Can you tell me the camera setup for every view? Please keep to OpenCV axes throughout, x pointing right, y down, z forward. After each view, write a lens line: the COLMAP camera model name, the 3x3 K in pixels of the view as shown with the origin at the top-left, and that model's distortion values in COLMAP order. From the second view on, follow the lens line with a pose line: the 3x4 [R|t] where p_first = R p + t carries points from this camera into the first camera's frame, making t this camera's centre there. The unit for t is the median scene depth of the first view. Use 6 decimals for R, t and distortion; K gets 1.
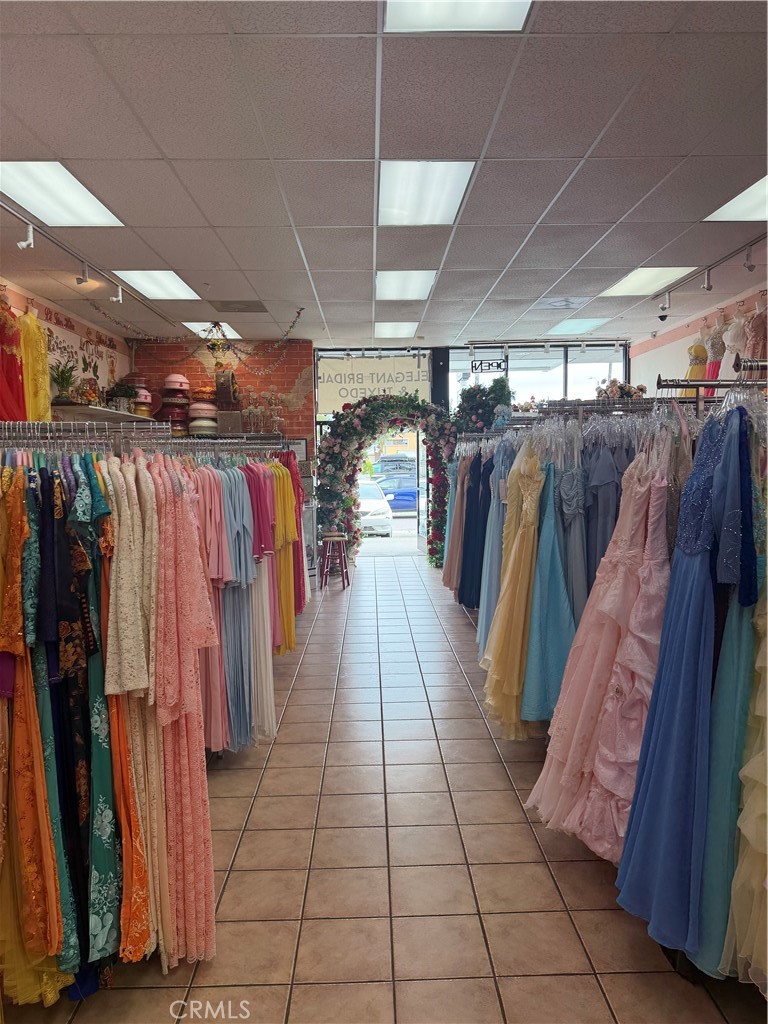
lens RADIAL K [[717.8, 0, 384.0], [0, 717.8, 512.0], [0, 0, 1]] dist [0.060850, -0.089075]
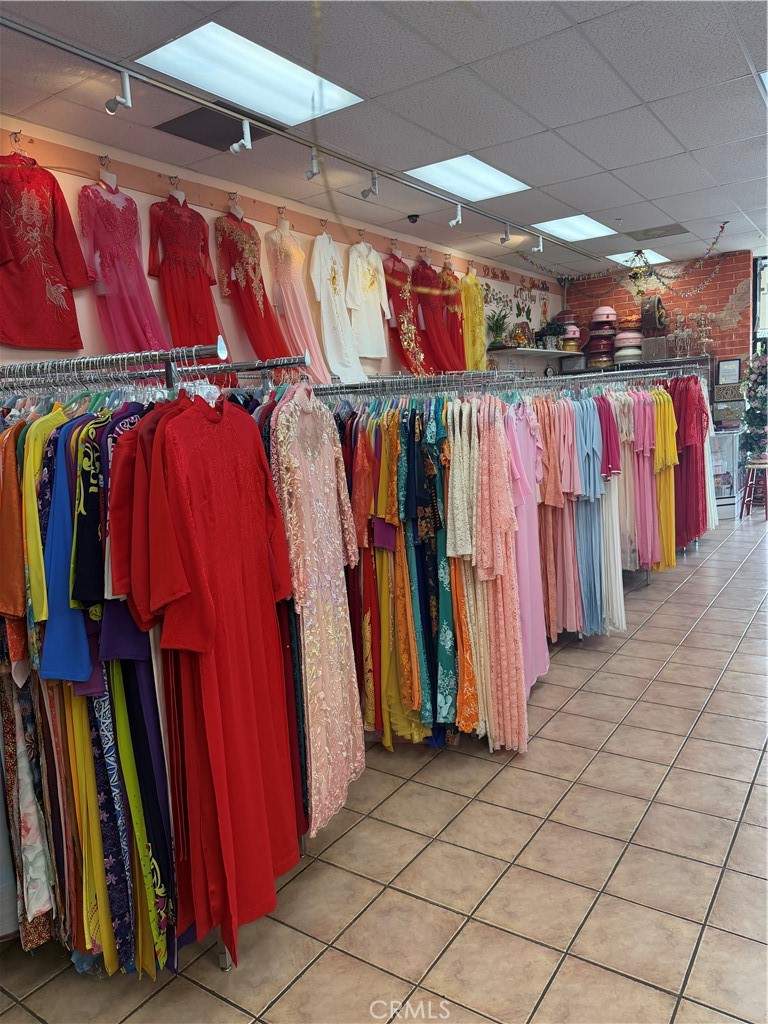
lens RADIAL K [[731.2, 0, 384.0], [0, 731.2, 512.0], [0, 0, 1]] dist [0.066820, -0.004146]
pose [[0.812708, 0.043702, -0.581030, 0.217505], [0.011362, 0.995805, 0.090792, 0.008547], [0.582560, -0.080389, 0.808802, -0.175139]]
